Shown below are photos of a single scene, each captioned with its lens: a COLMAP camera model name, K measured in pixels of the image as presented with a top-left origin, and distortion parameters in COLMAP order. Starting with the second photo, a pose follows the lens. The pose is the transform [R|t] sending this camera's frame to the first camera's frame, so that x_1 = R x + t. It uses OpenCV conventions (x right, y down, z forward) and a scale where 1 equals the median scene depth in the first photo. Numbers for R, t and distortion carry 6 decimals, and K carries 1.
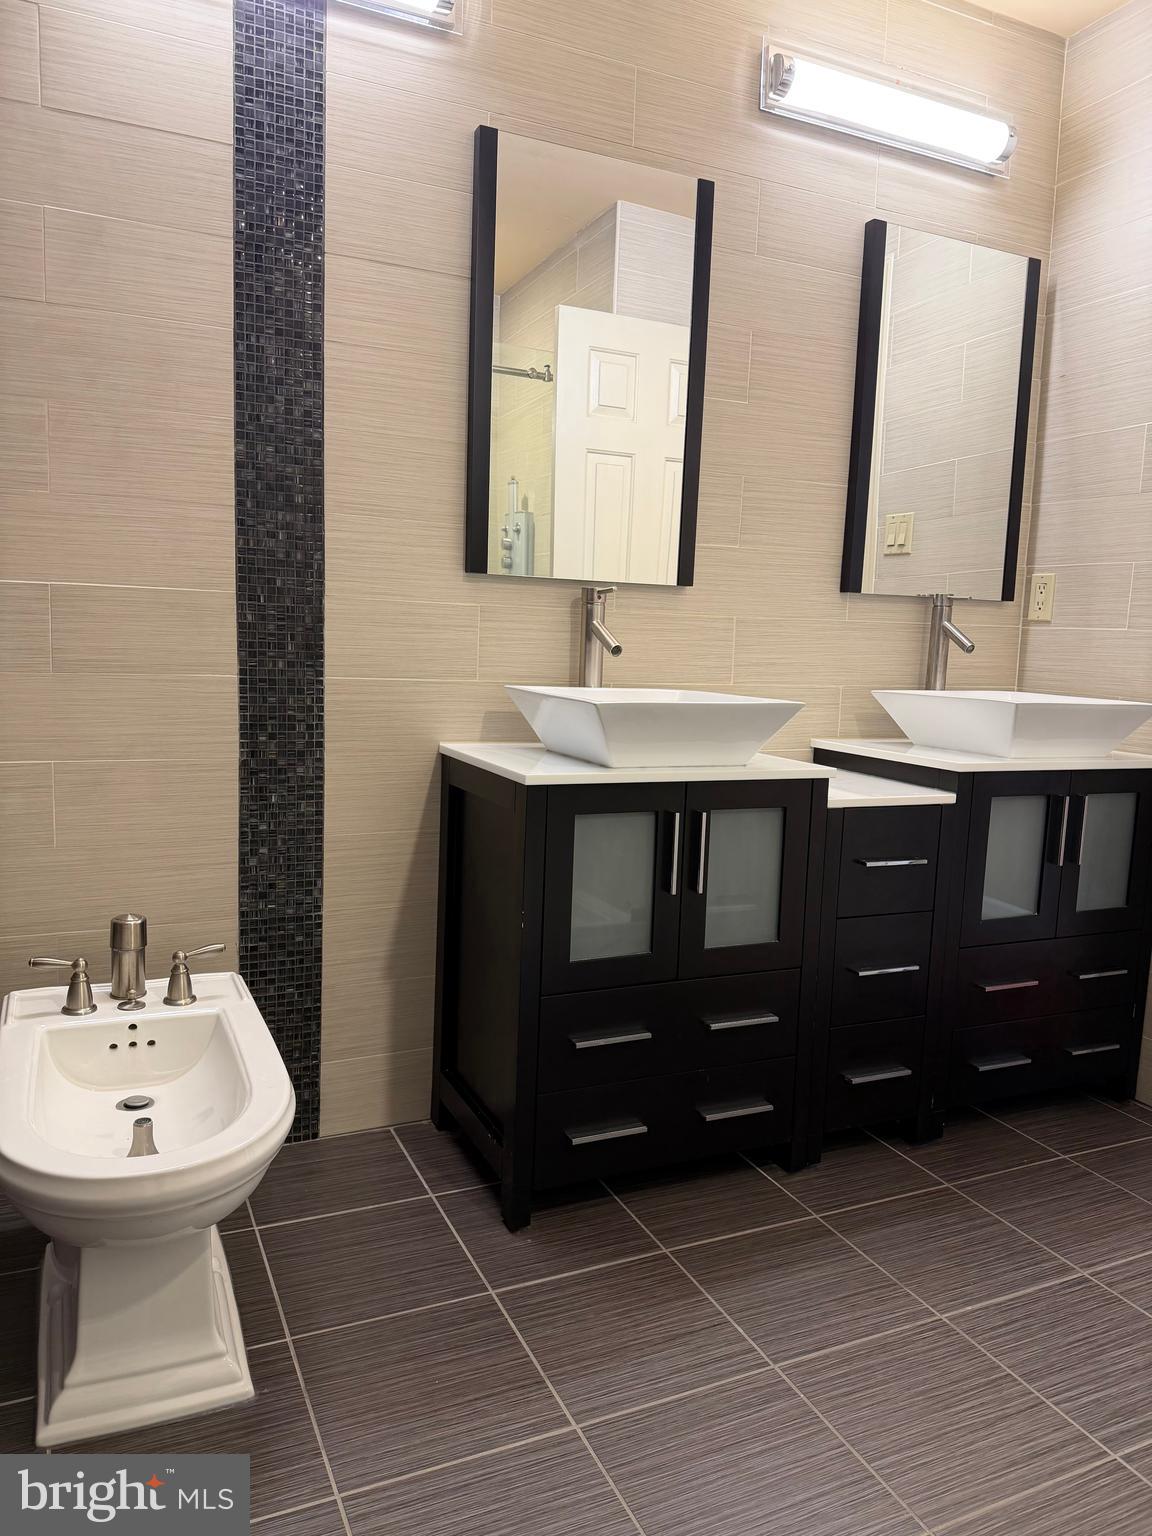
lens RADIAL K [[1081.7, 0, 576.0], [0, 1081.7, 768.0], [0, 0, 1]] dist [0.003259, 0.004365]
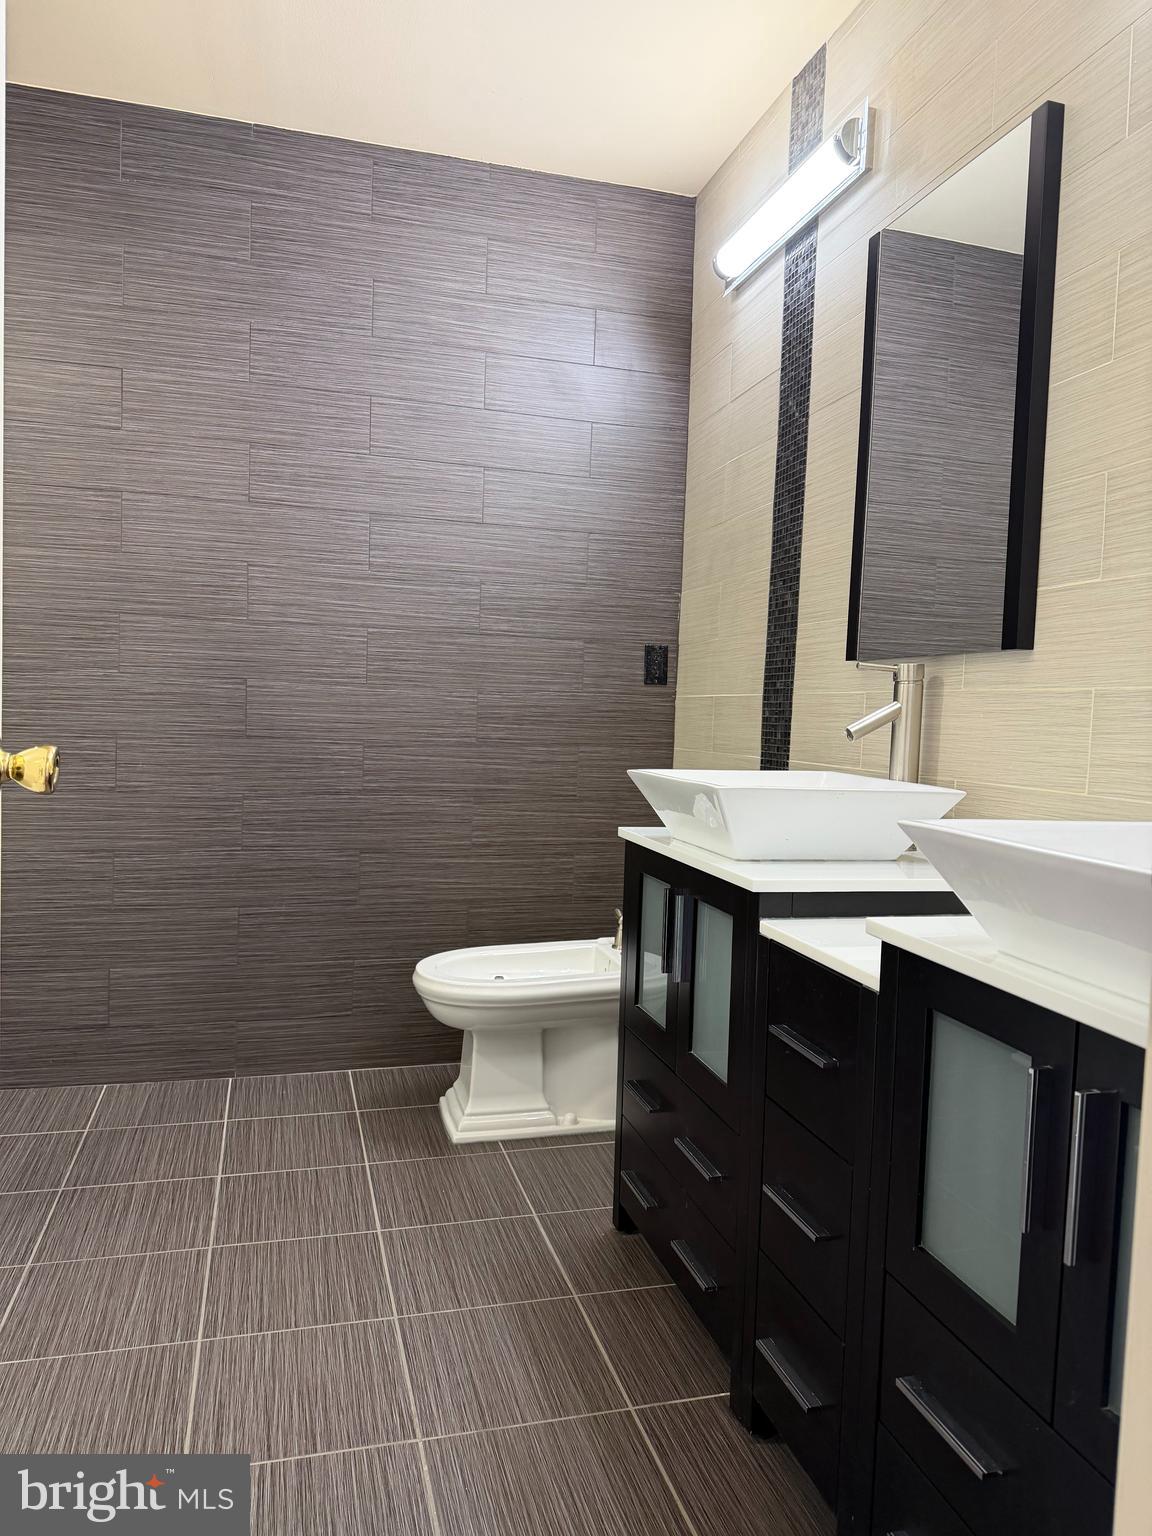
lens RADIAL K [[1082.4, 0, 576.0], [0, 1082.4, 768.0], [0, 0, 1]] dist [-0.006987, -0.002512]
pose [[-0.153138, 0.007553, -0.988176, 1.204489], [-0.171684, 0.984561, 0.034132, -0.091535], [0.973177, 0.174881, -0.149477, 1.175010]]
